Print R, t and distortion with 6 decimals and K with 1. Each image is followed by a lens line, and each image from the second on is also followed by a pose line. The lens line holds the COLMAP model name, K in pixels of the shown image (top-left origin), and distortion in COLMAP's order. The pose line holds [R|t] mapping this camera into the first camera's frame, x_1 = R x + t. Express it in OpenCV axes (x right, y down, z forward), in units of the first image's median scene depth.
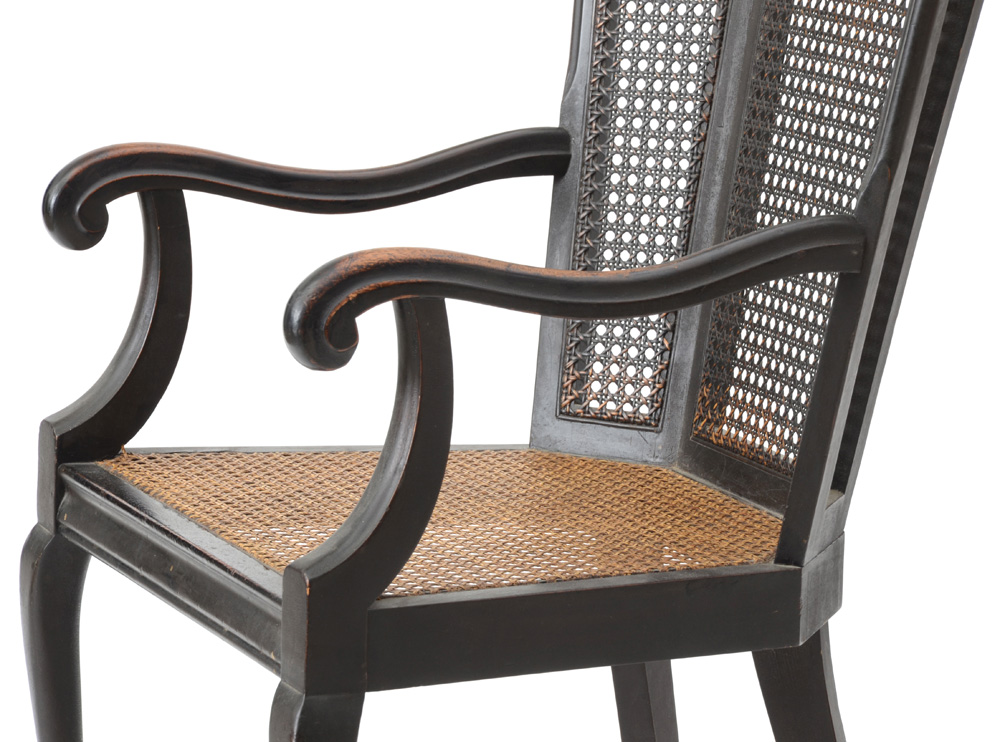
lens RADIAL K [[4898.7, 0, 497.9], [0, 4898.7, 371.3], [0, 0, 1]] dist [1.526820, 0.000000]
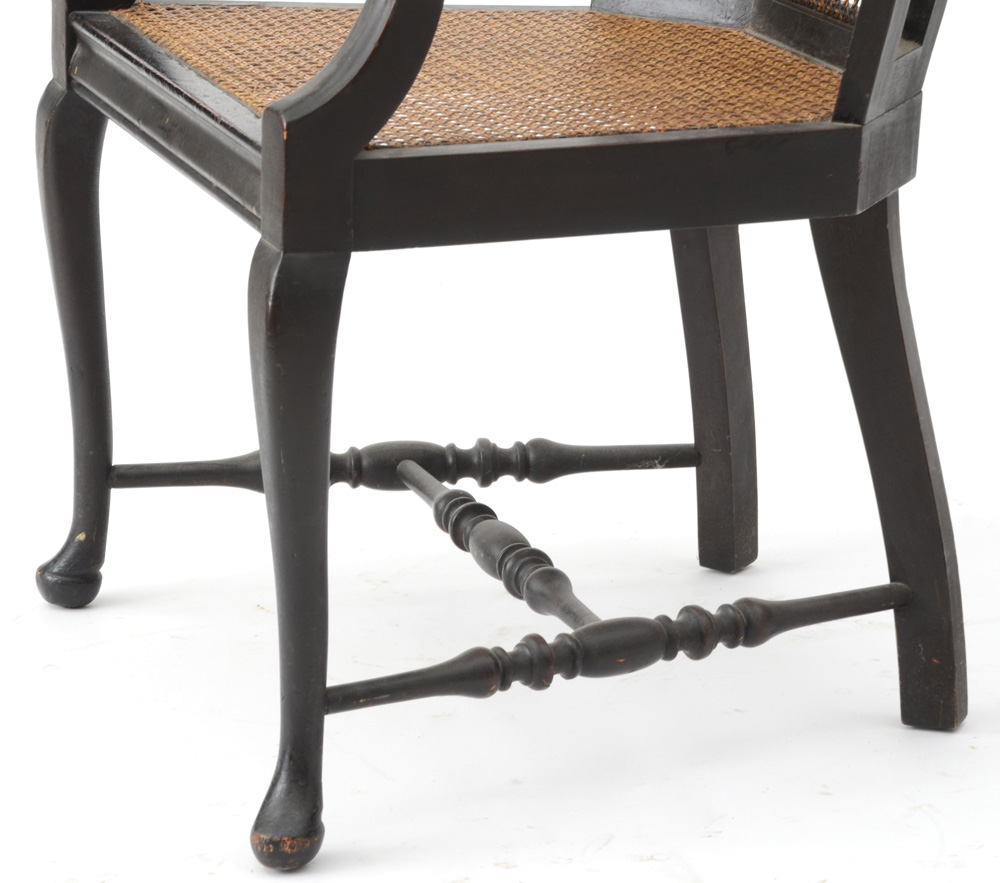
lens RADIAL K [[3757.7, 0, 501.3], [0, 3757.7, 441.8], [0, 0, 1]] dist [0.705337, 0.000000]
pose [[0.990700, 0.022726, -0.134156, 0.088532], [-0.015573, 0.998412, 0.054132, 0.059454], [0.135173, -0.051539, 0.989481, 0.312495]]
